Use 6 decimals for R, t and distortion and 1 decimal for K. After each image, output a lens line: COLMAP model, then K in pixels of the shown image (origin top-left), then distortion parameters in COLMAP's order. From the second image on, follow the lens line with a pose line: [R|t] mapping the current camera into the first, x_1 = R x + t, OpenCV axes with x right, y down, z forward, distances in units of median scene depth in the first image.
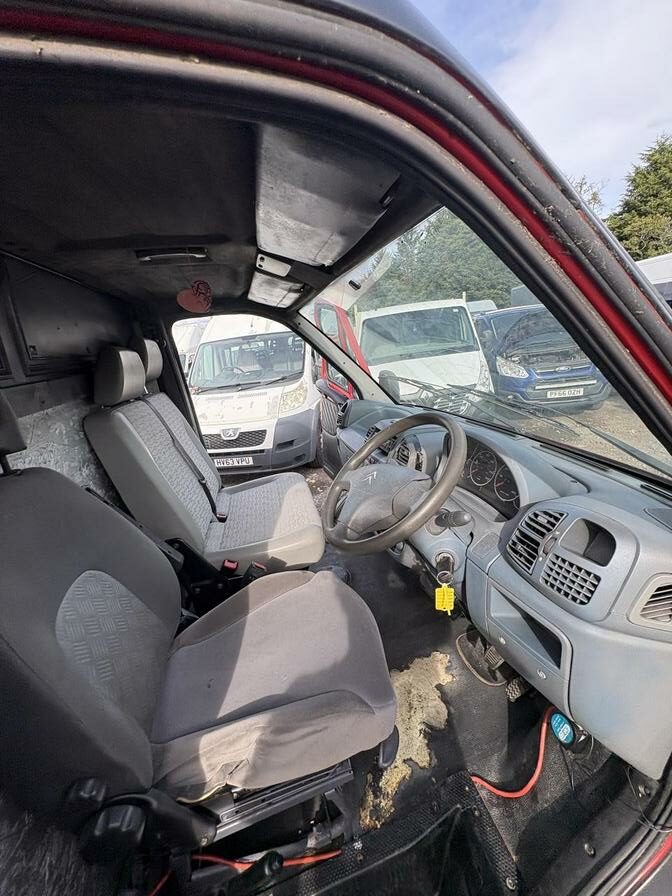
lens RADIAL K [[359.7, 0, 340.2], [0, 359.7, 454.7], [0, 0, 1]] dist [0.002049, 0.000546]
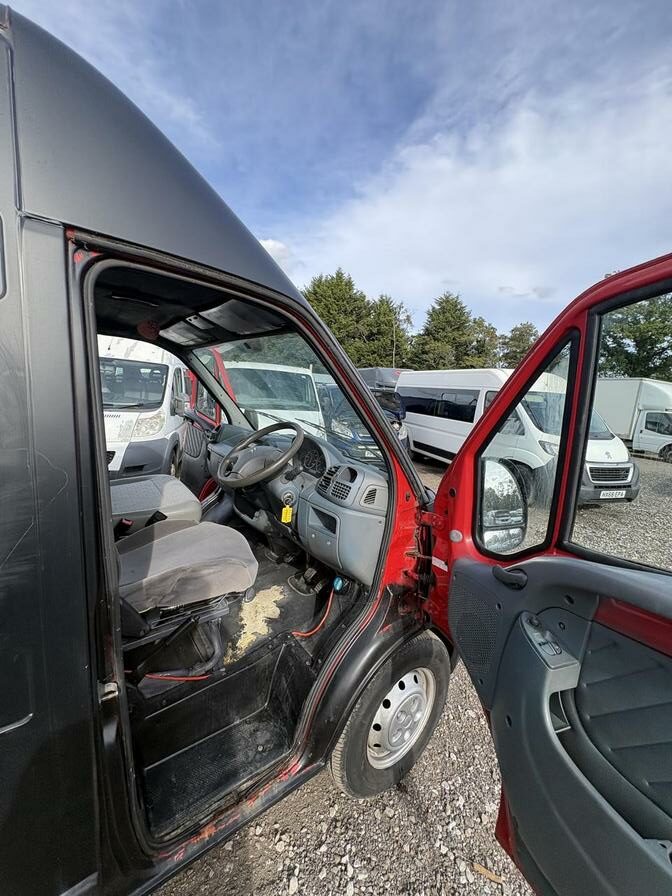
lens RADIAL K [[359.7, 0, 333.9], [0, 359.7, 453.3], [0, 0, 1]] dist [0.002049, 0.000546]
pose [[0.910938, 0.120613, 0.394518, -0.109604], [-0.058811, 0.984506, -0.165193, 0.152527], [-0.408330, 0.127279, 0.903918, -0.347284]]
